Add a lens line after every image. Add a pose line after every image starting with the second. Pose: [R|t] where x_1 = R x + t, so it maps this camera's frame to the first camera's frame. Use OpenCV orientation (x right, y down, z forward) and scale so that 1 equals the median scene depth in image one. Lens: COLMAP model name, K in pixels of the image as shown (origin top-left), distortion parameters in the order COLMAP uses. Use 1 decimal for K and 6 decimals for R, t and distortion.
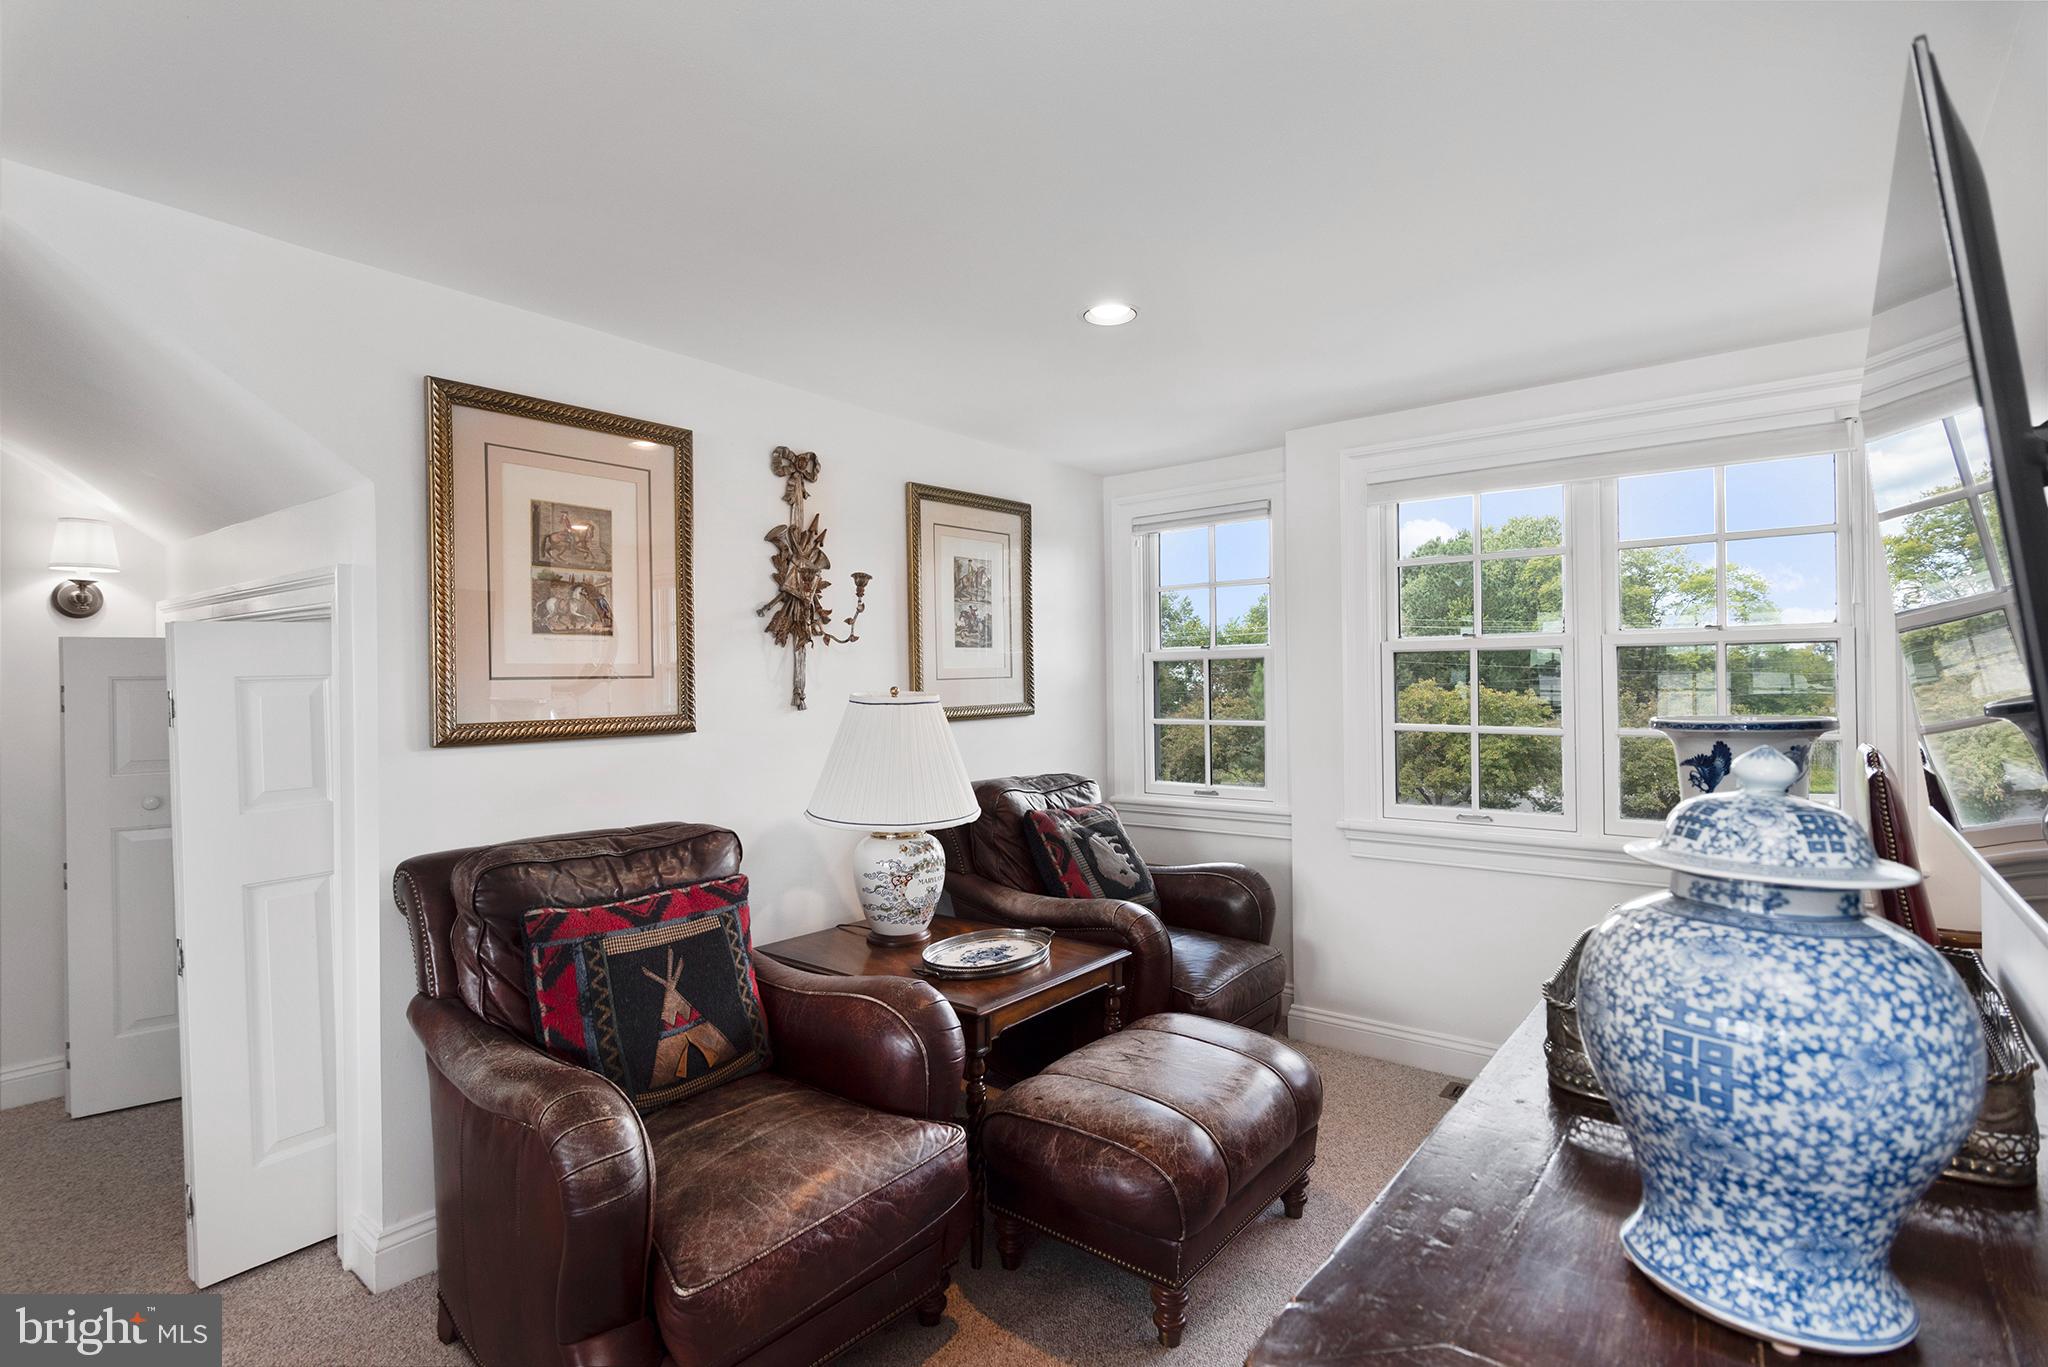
lens RADIAL K [[979.0, 0, 1017.6], [0, 979.0, 680.1], [0, 0, 1]] dist [0.001818, 0.000121]
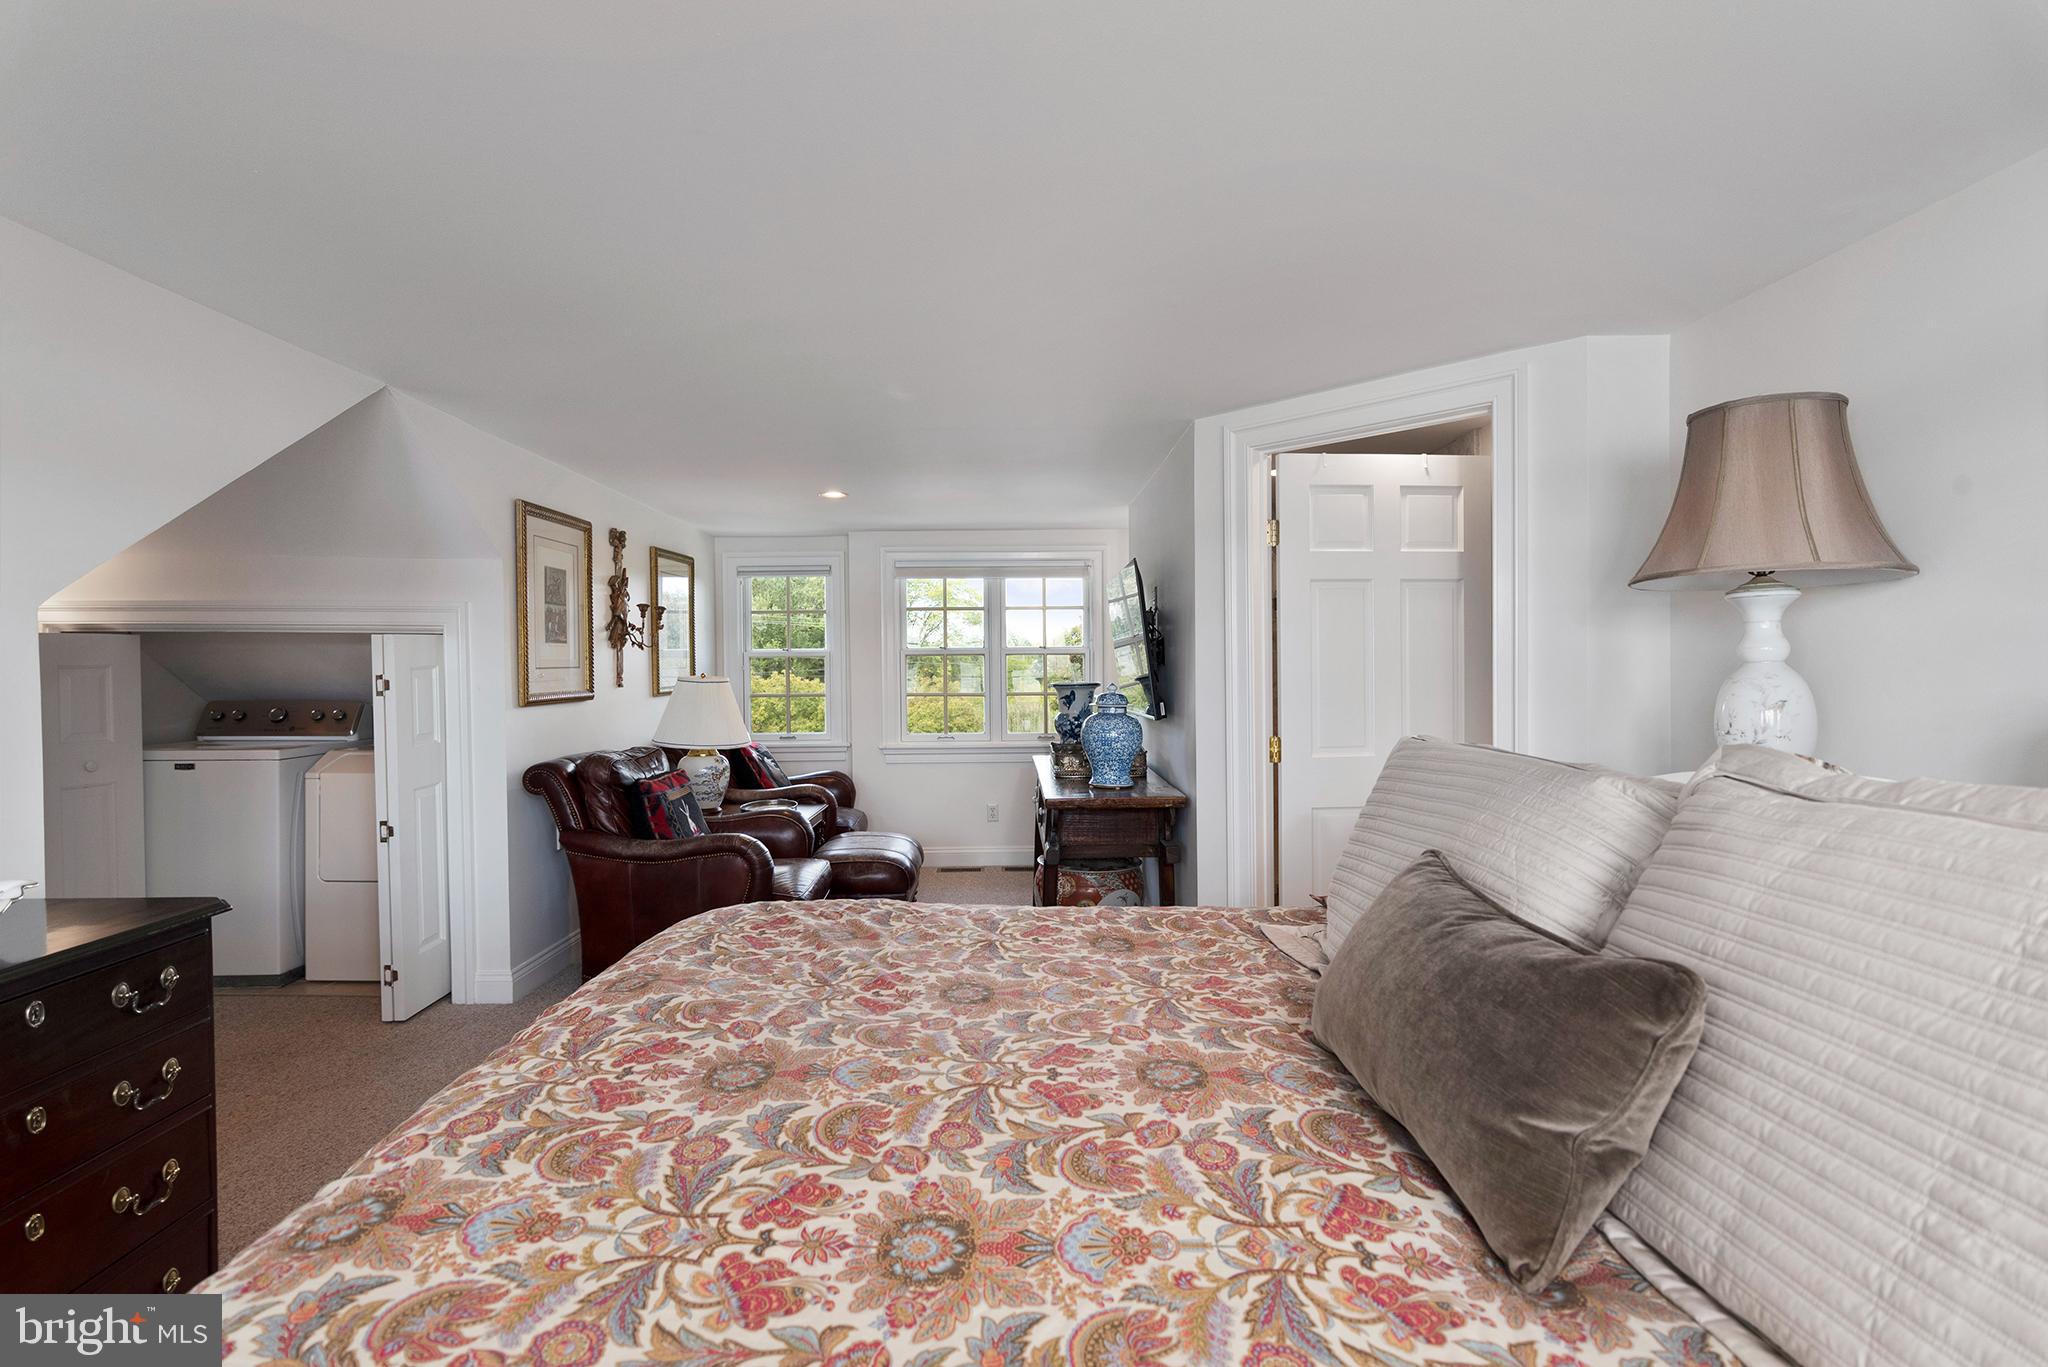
lens RADIAL K [[979.0, 0, 1024.0], [0, 979.0, 680.2], [0, 0, 1]] dist [0.001818, 0.000121]
pose [[0.764455, -0.005823, 0.644651, -0.841374], [-0.001259, 0.999944, 0.010525, 0.000027], [-0.644676, -0.008857, 0.764405, -0.771954]]
